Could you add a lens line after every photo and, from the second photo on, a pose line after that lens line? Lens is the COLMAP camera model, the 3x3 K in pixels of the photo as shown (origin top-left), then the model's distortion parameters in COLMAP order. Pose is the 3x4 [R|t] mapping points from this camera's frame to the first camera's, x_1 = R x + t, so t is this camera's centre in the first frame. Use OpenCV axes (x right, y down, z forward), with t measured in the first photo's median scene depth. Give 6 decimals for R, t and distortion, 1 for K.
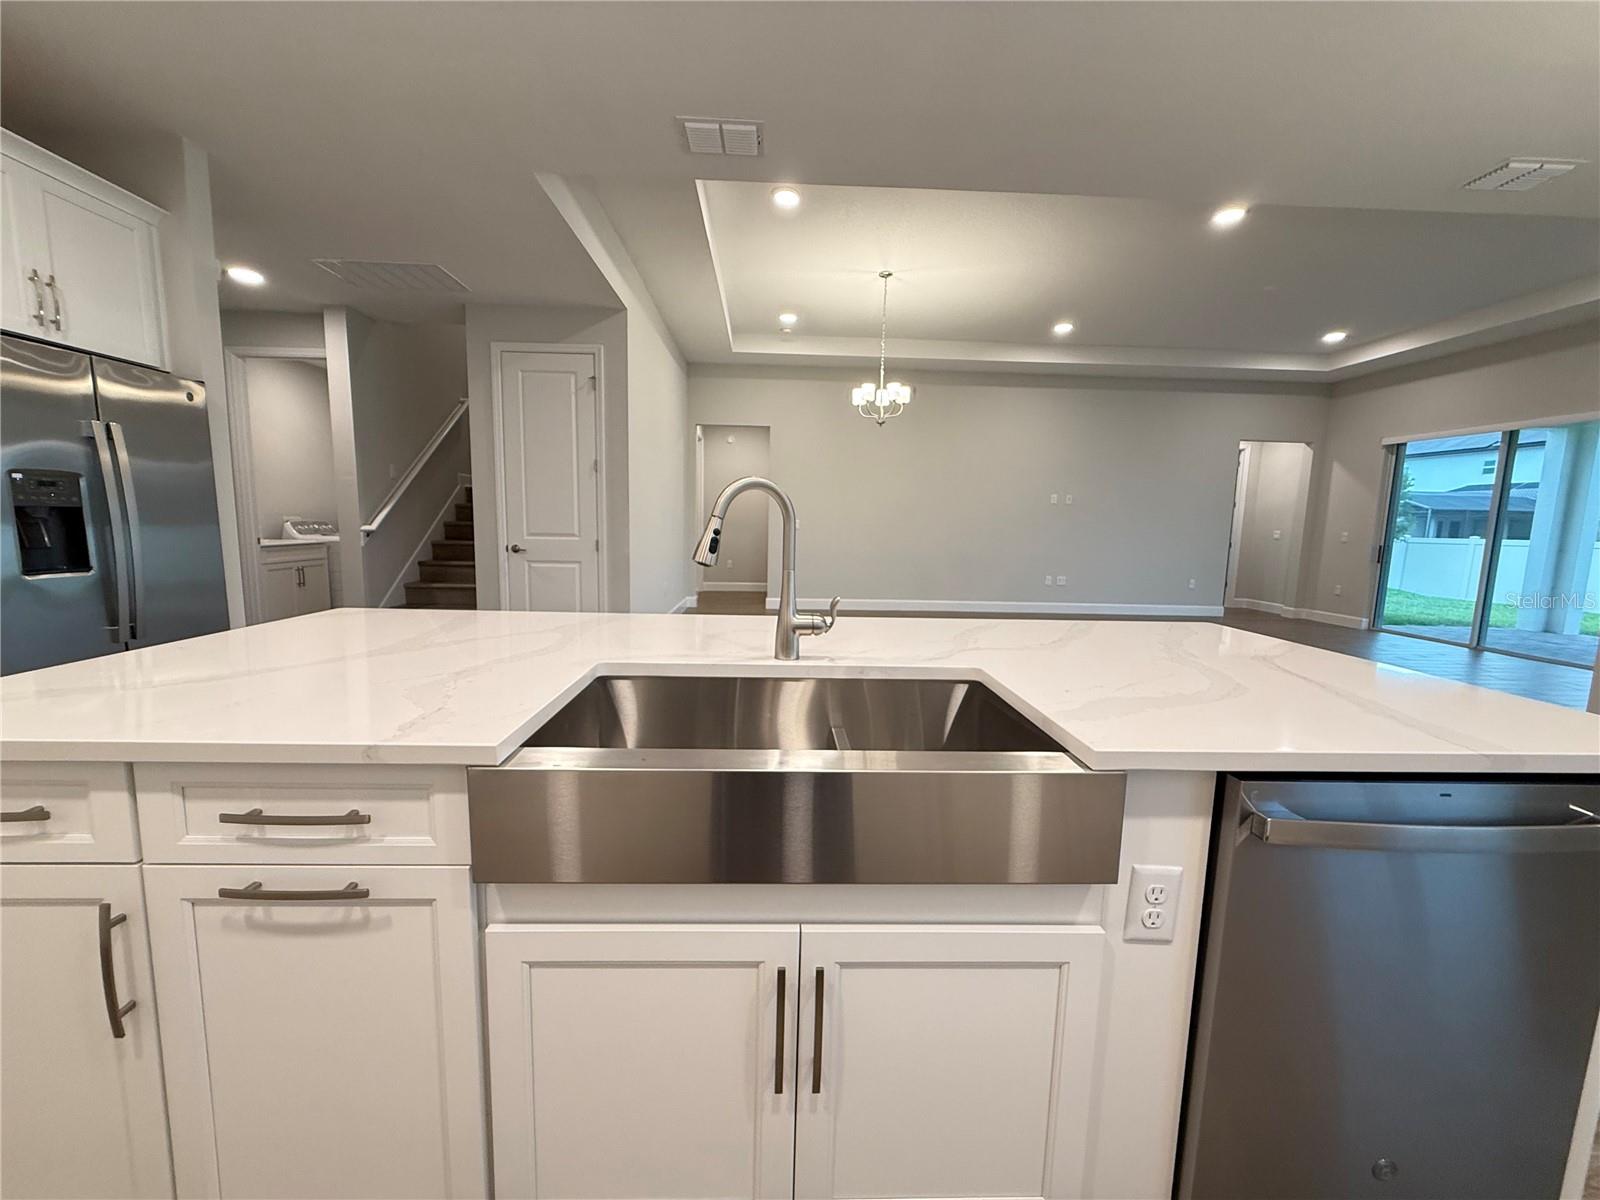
lens RADIAL K [[636.6, 0, 795.1], [0, 636.6, 601.3], [0, 0, 1]] dist [-0.001601, -0.000259]
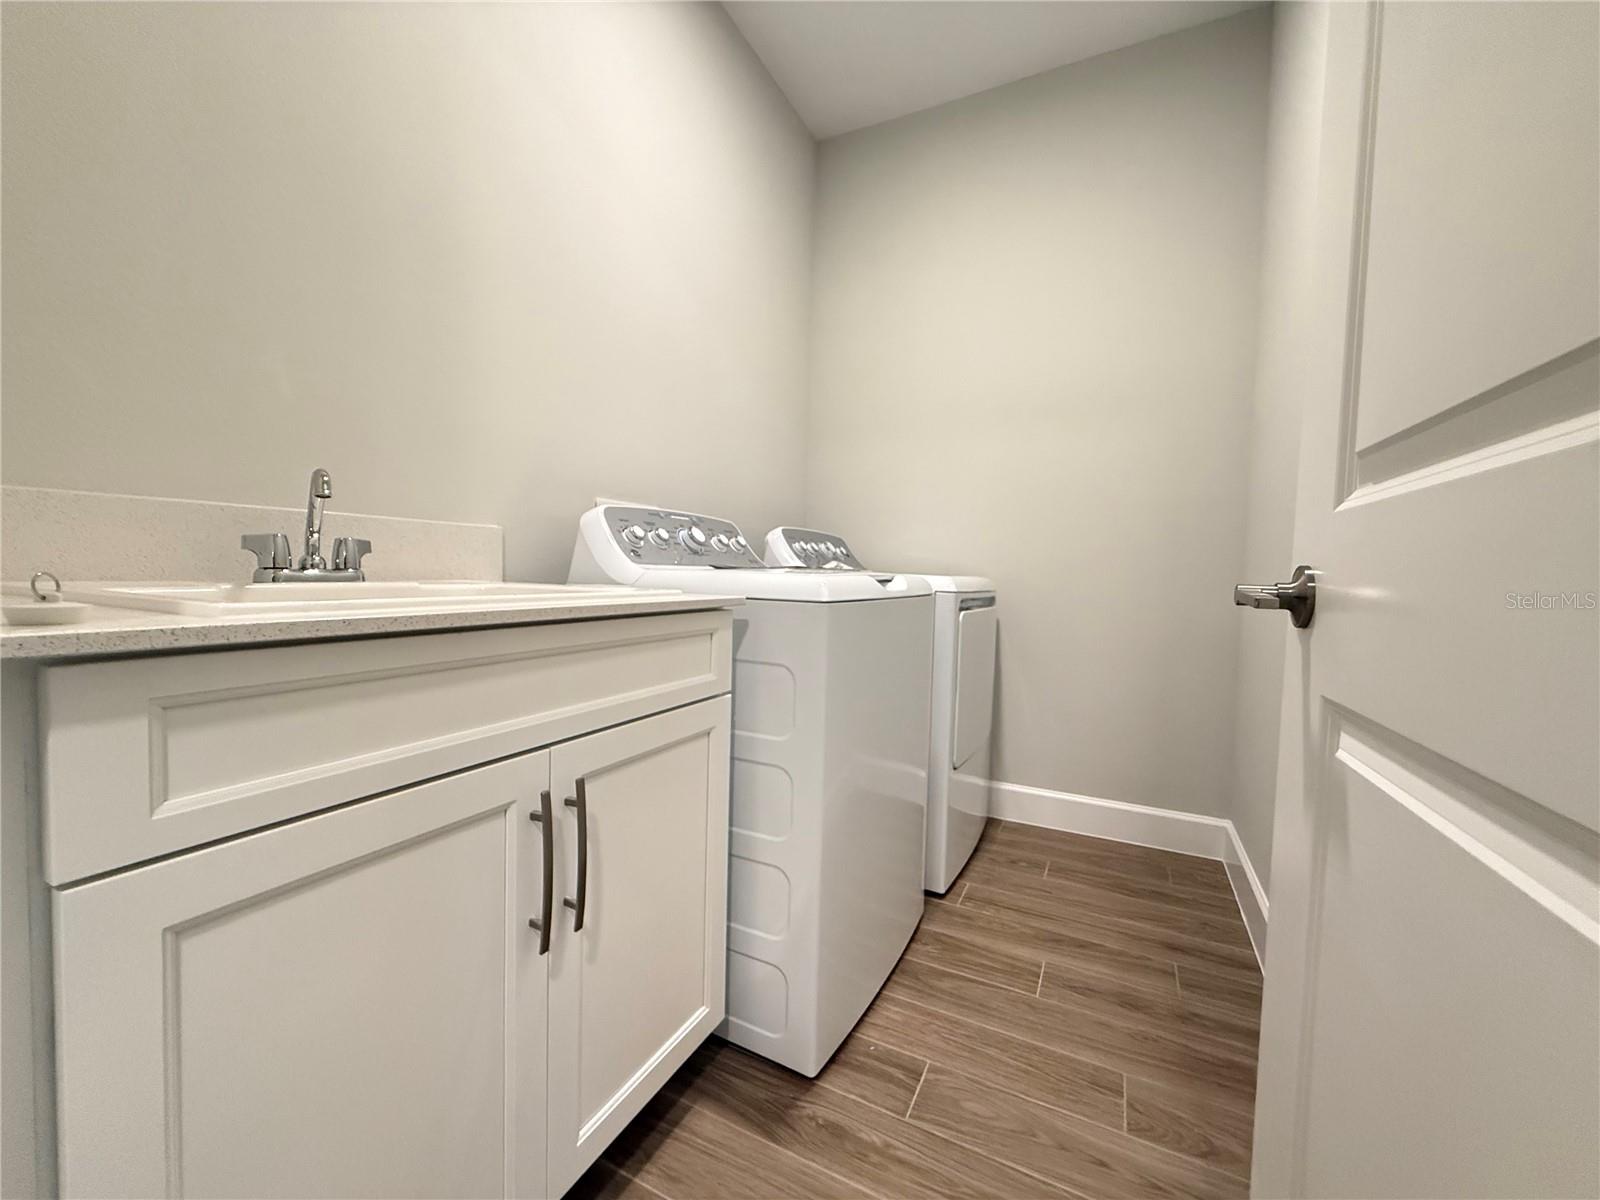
lens RADIAL K [[636.6, 0, 801.4], [0, 636.6, 599.5], [0, 0, 1]] dist [-0.001601, -0.000259]
pose [[0.876126, 0.020902, -0.481628, -0.630609], [-0.068674, 0.994282, -0.081773, -0.079506], [0.477165, 0.104719, 0.872552, 0.848570]]
